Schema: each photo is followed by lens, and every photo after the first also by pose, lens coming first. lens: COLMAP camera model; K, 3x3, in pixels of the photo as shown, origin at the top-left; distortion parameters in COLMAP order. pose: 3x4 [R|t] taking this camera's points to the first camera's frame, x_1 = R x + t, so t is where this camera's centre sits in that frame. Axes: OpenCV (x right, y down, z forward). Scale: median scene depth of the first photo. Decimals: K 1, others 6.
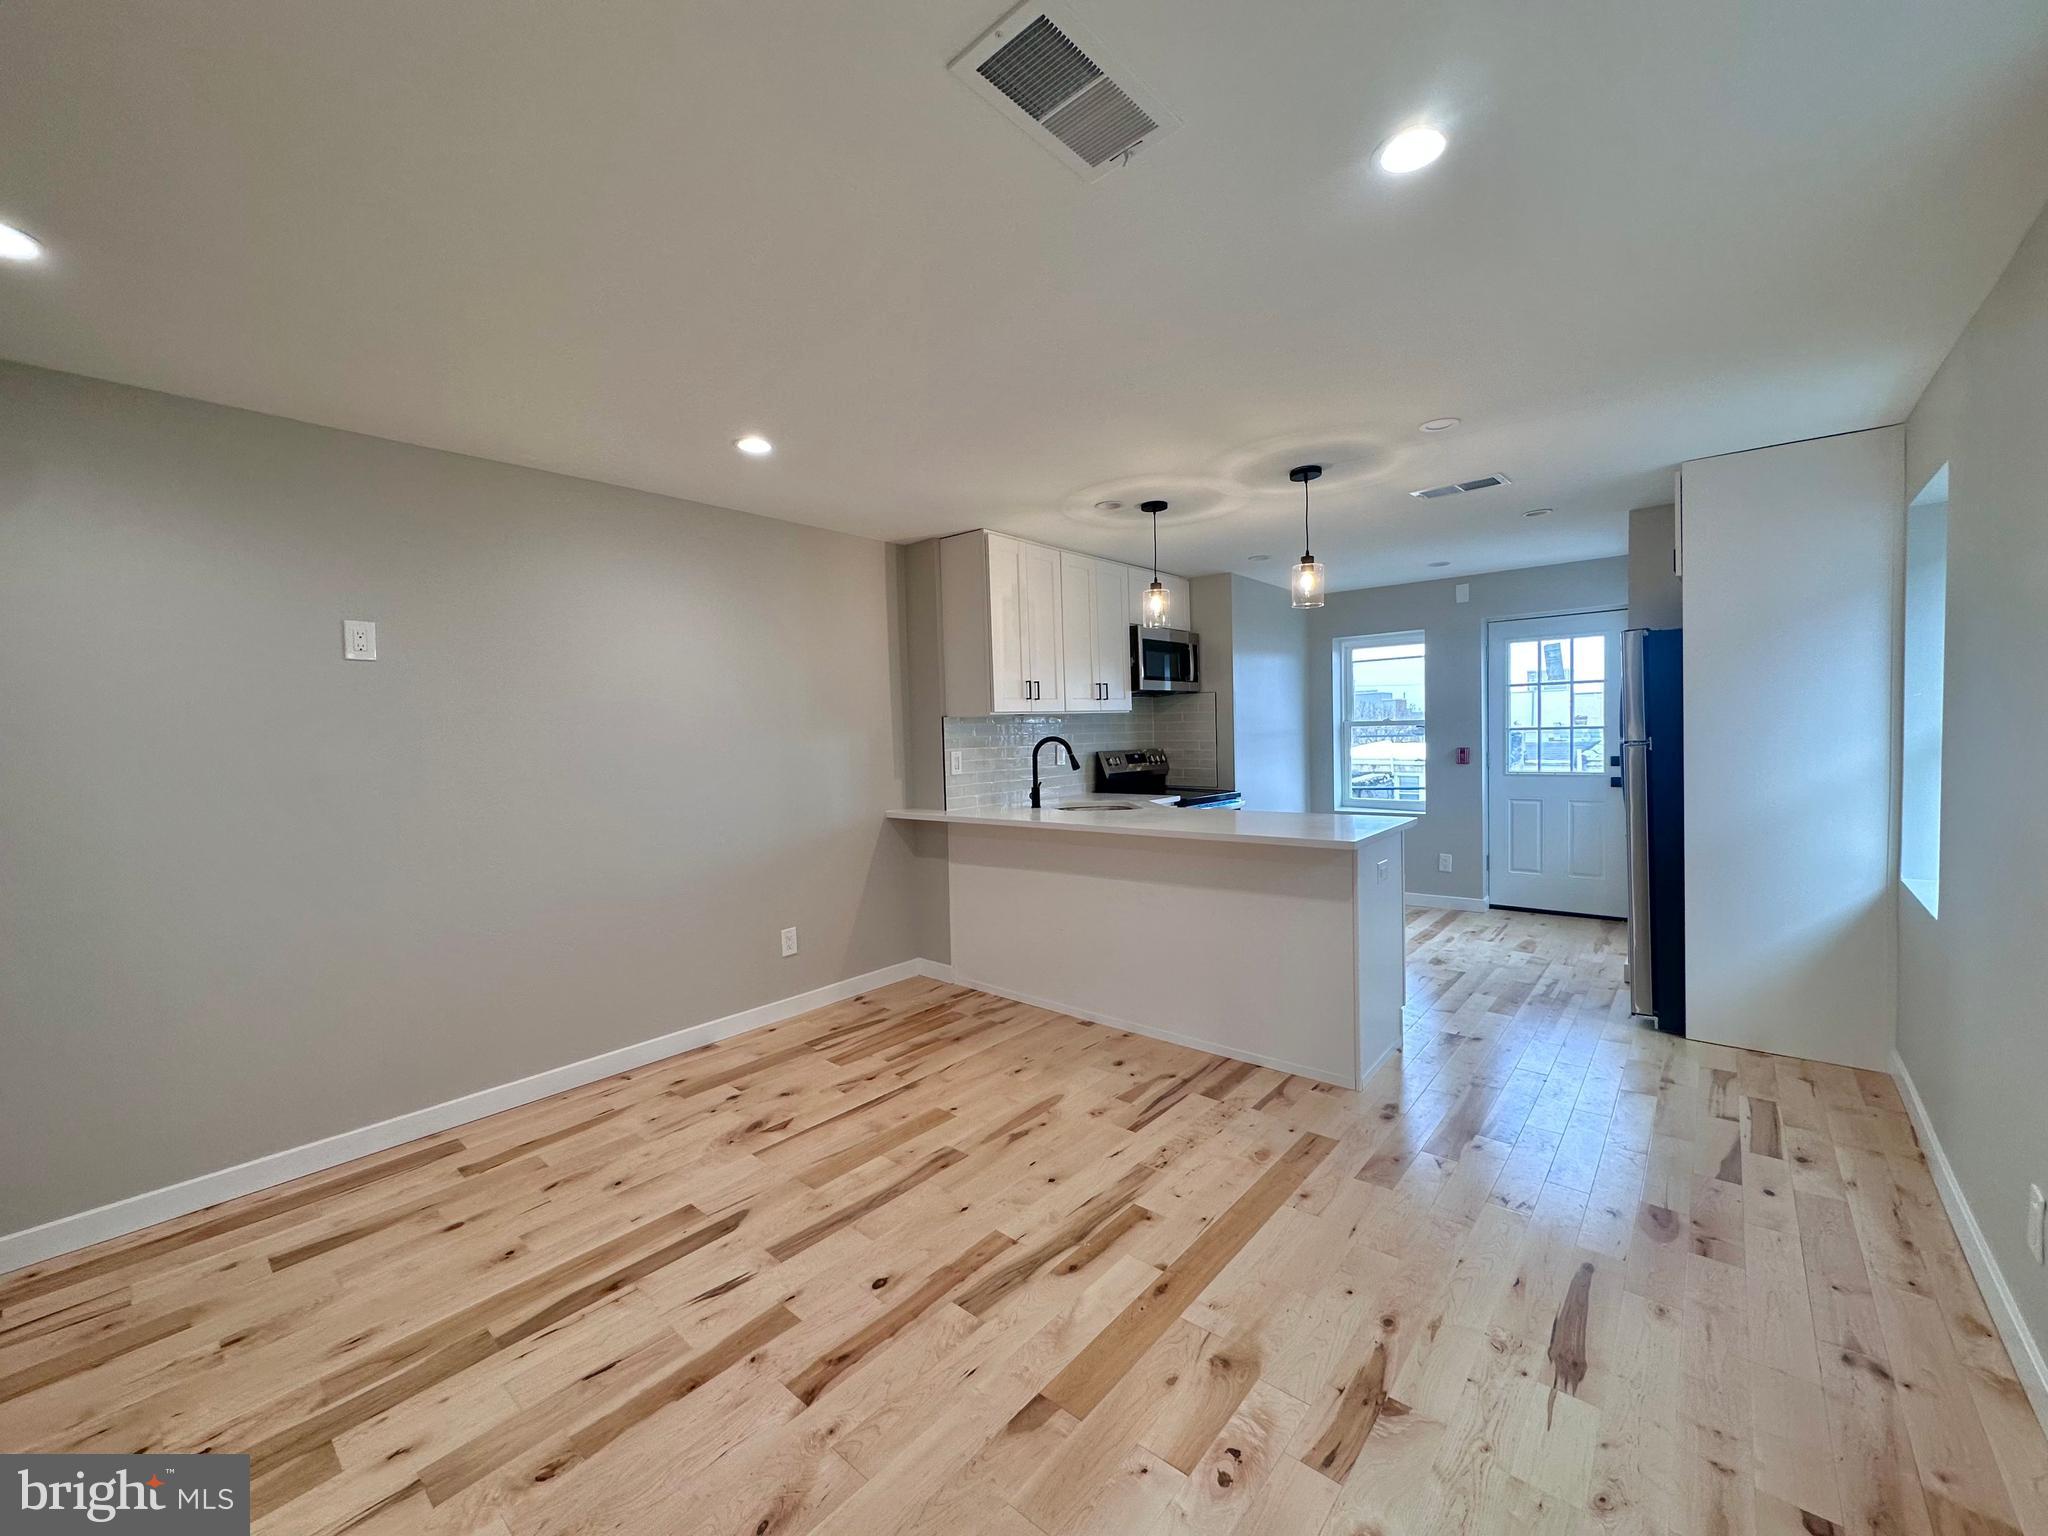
lens RADIAL K [[815.4, 0, 1019.9], [0, 815.4, 762.7], [0, 0, 1]] dist [-0.001478, -0.000151]
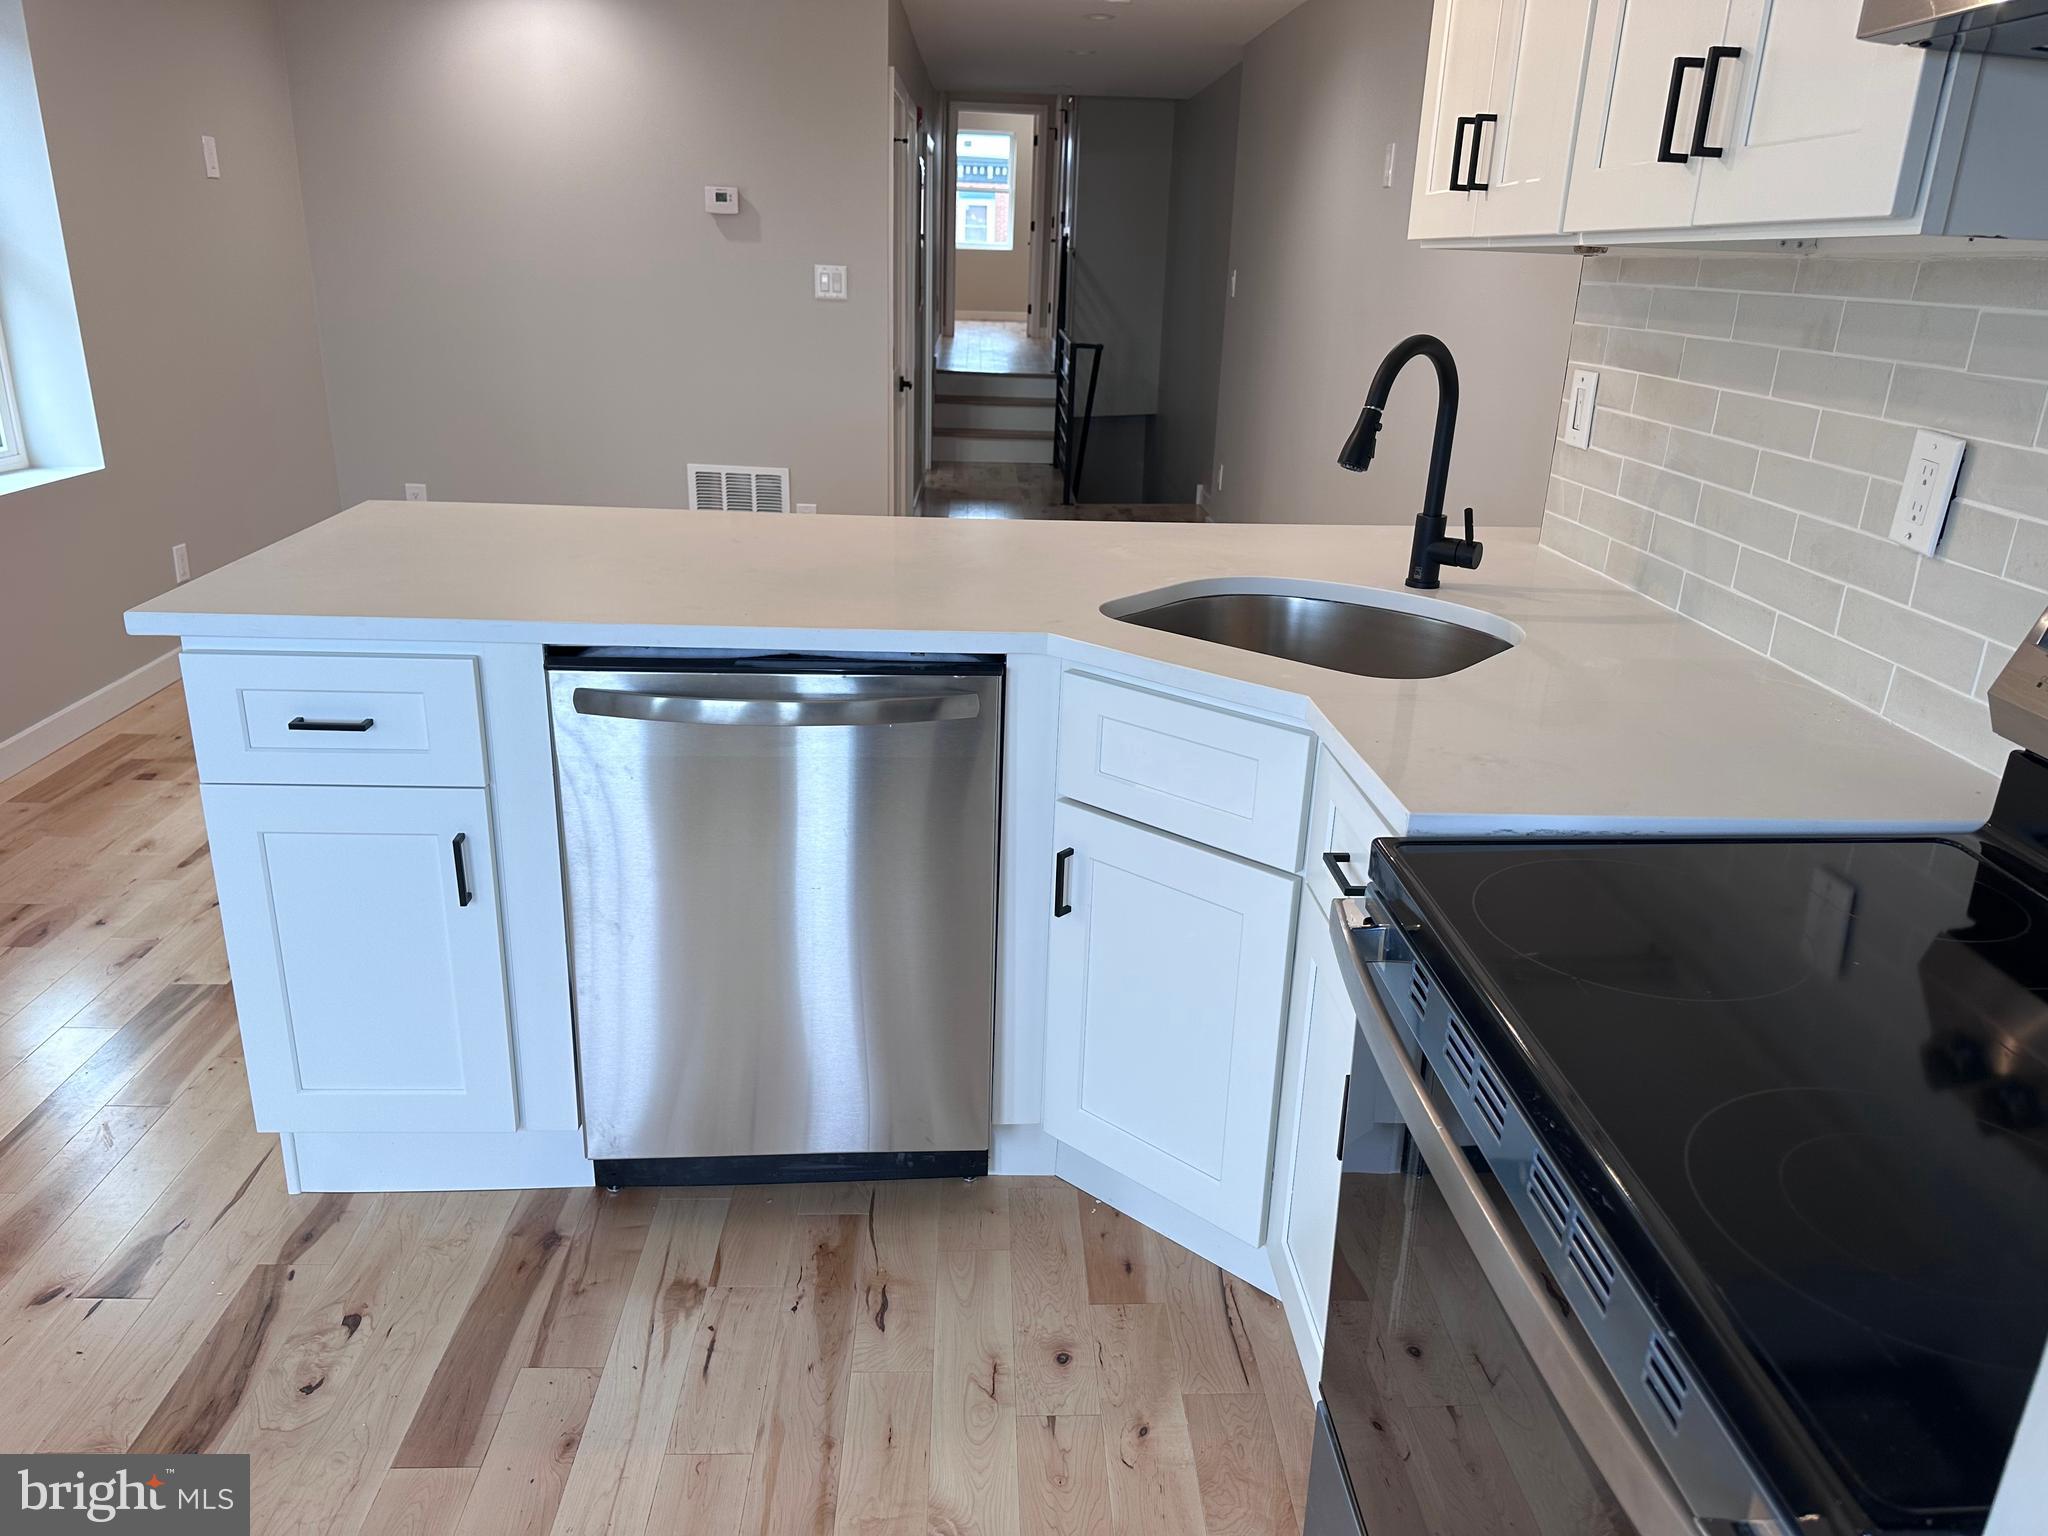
lens RADIAL K [[1433.4, 0, 1026.1], [0, 1433.4, 778.2], [0, 0, 1]] dist [0.120088, -0.179310]
pose [[-0.737168, 0.231214, -0.634919, 0.658048], [-0.041643, 0.922303, 0.384218, -0.105270], [0.674425, 0.309674, -0.670264, 1.763085]]
